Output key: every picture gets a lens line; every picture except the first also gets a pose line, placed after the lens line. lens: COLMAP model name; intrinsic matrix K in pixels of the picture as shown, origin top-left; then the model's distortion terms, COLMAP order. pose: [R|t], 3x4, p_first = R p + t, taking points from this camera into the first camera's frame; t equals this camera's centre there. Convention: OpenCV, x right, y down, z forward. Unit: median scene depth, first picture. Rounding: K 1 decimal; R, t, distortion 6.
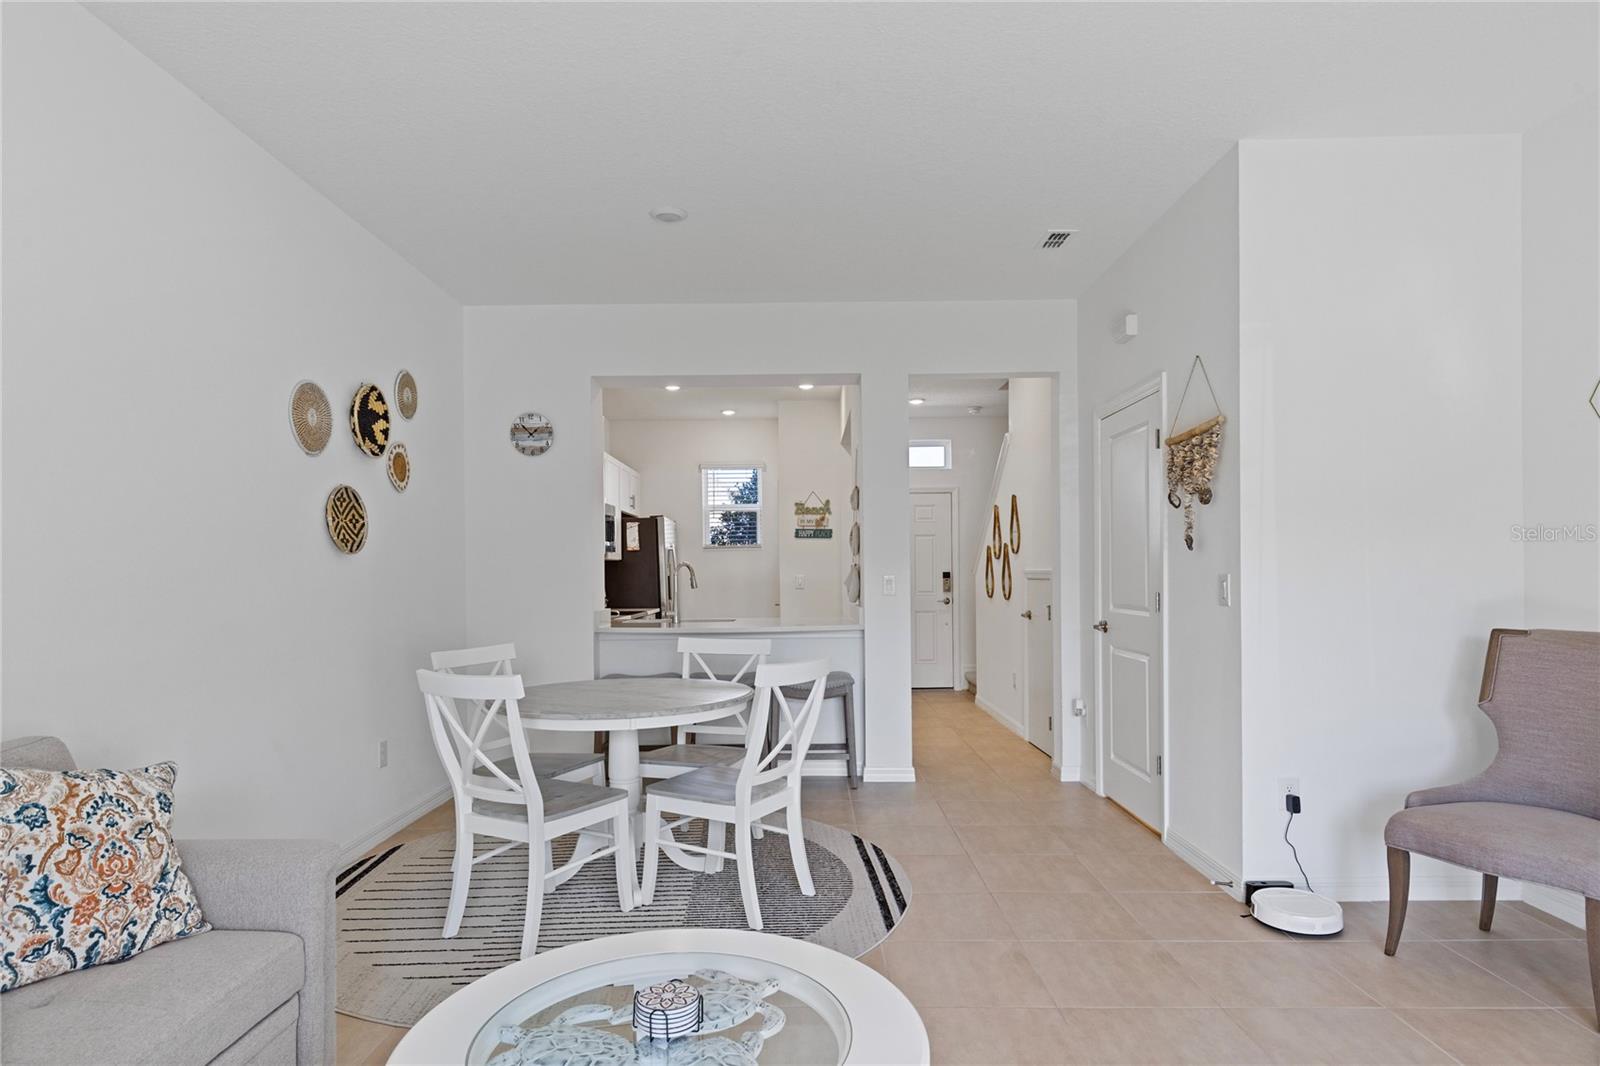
lens RADIAL K [[905.7, 0, 784.9], [0, 905.7, 580.6], [0, 0, 1]] dist [0.002061, -0.000952]
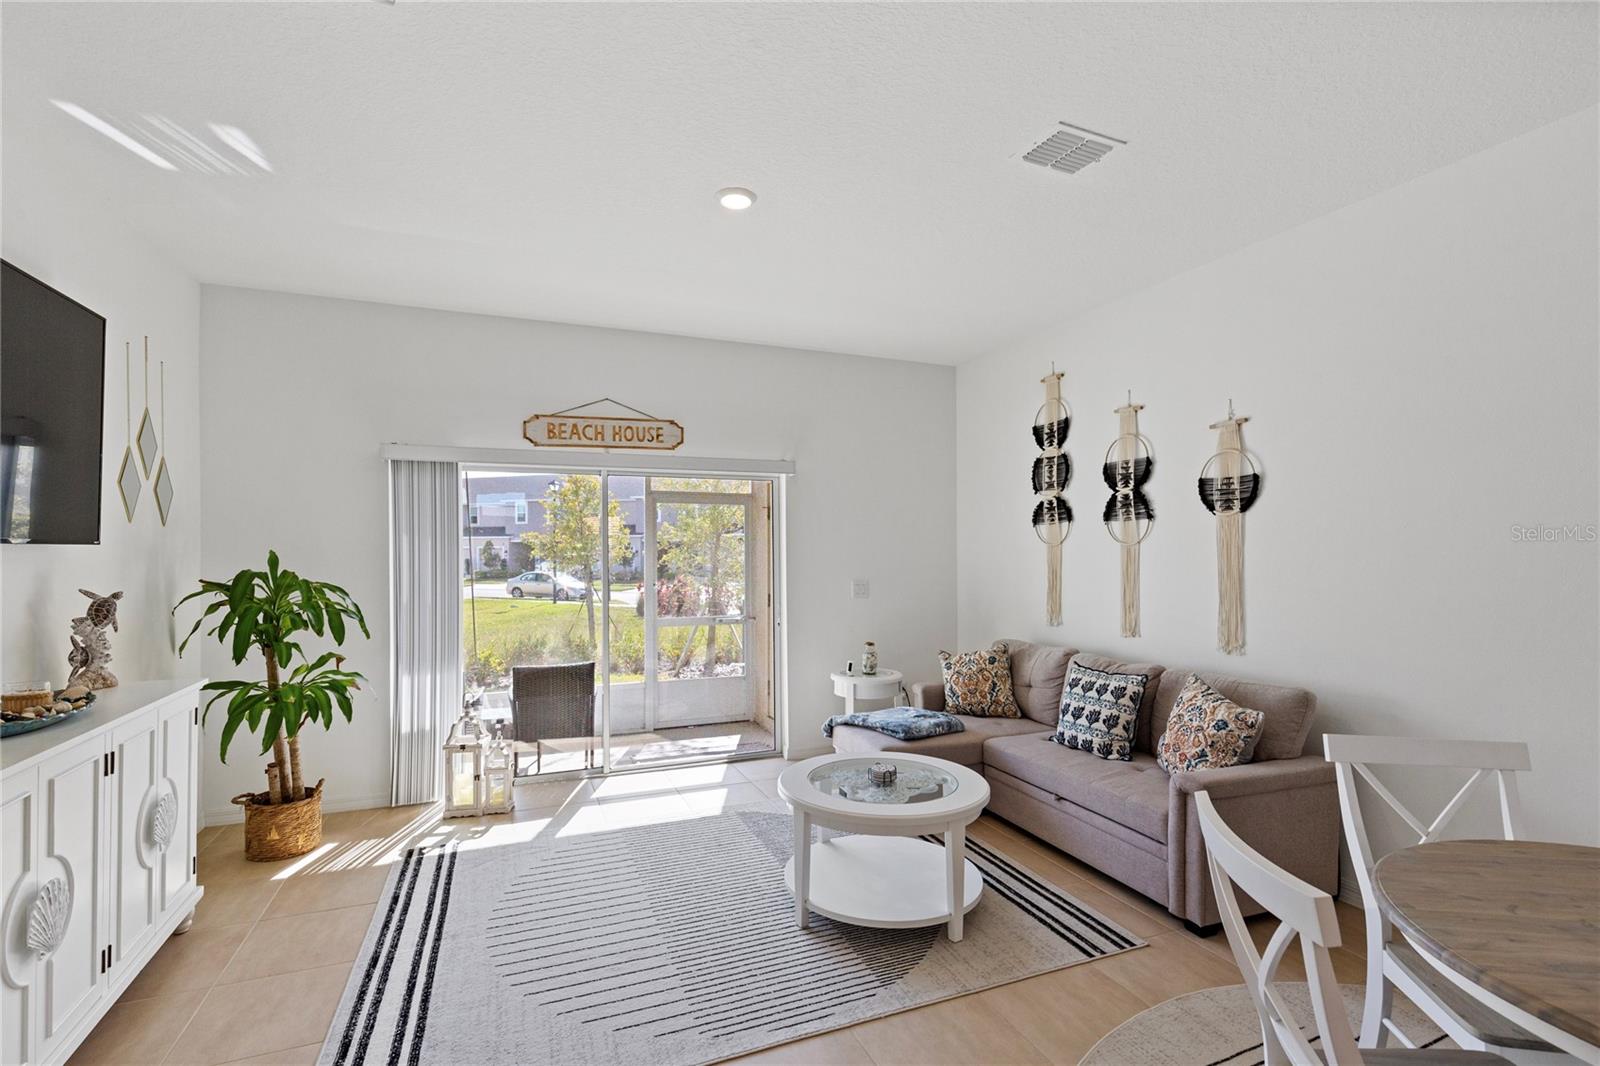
lens RADIAL K [[722.8, 0, 803.4], [0, 722.8, 557.9], [0, 0, 1]] dist [0.005622, -0.000866]
pose [[-0.920841, 0.017781, -0.389533, 0.301817], [0.009445, 0.999684, 0.023307, -0.060749], [0.389824, 0.017783, -0.920718, 0.983137]]
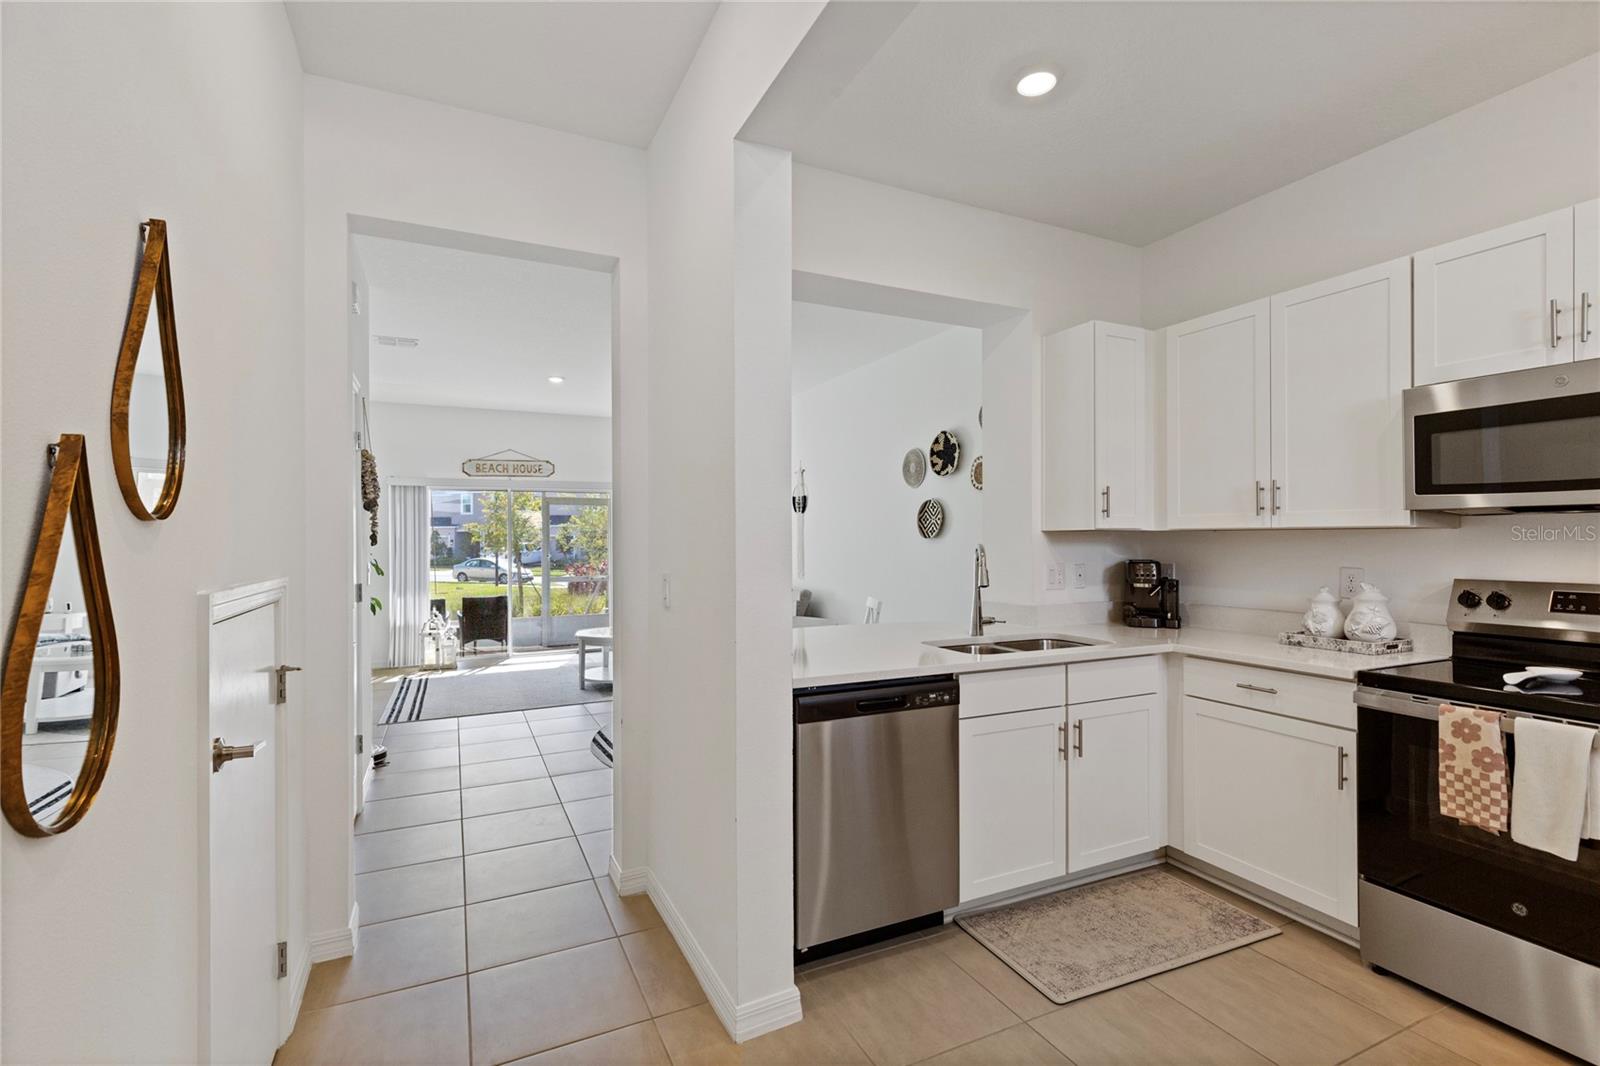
lens RADIAL K [[722.8, 0, 797.1], [0, 722.8, 538.9], [0, 0, 1]] dist [0.005622, -0.000866]
pose [[-0.897879, 0.017172, -0.439907, 0.314262], [0.012912, 0.999836, 0.012674, -0.048683], [0.440053, 0.005699, -0.897954, 1.966317]]
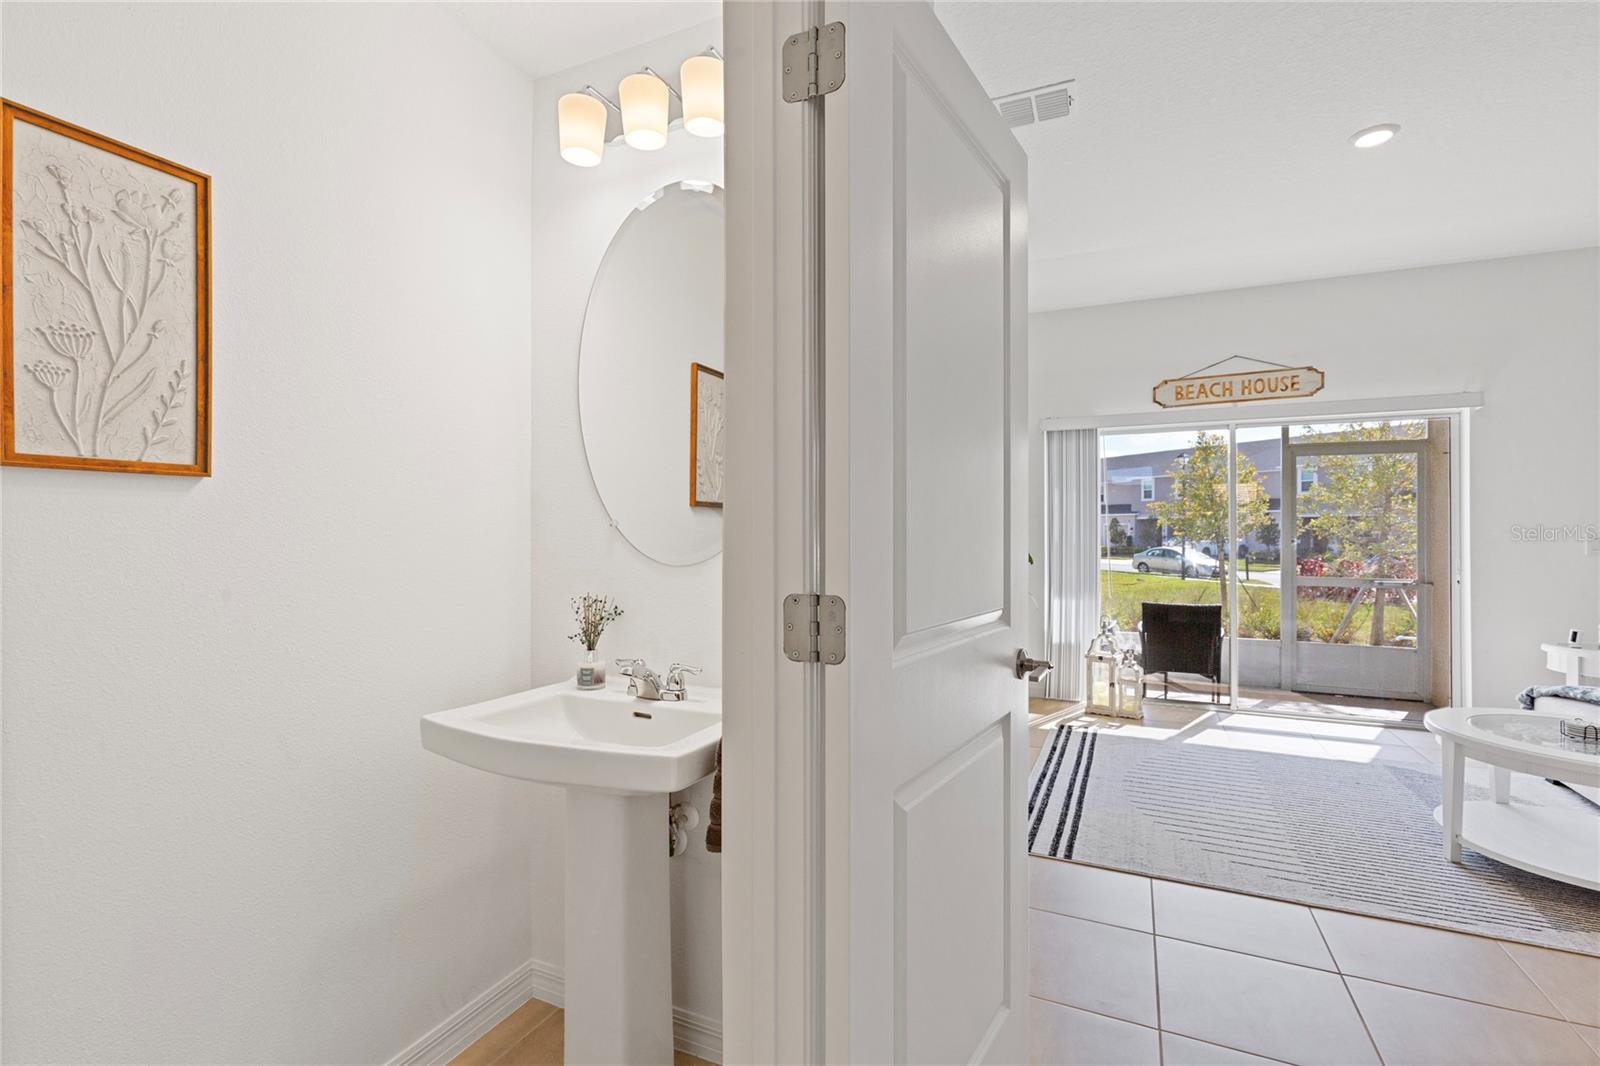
lens RADIAL K [[722.8, 0, 801.2], [0, 722.8, 520.8], [0, 0, 1]] dist [0.005622, -0.000866]
pose [[-0.914134, 0.011179, 0.405258, 0.313445], [0.008517, 0.999929, -0.008374, -0.011591], [-0.405322, -0.004203, -0.914164, 1.193335]]
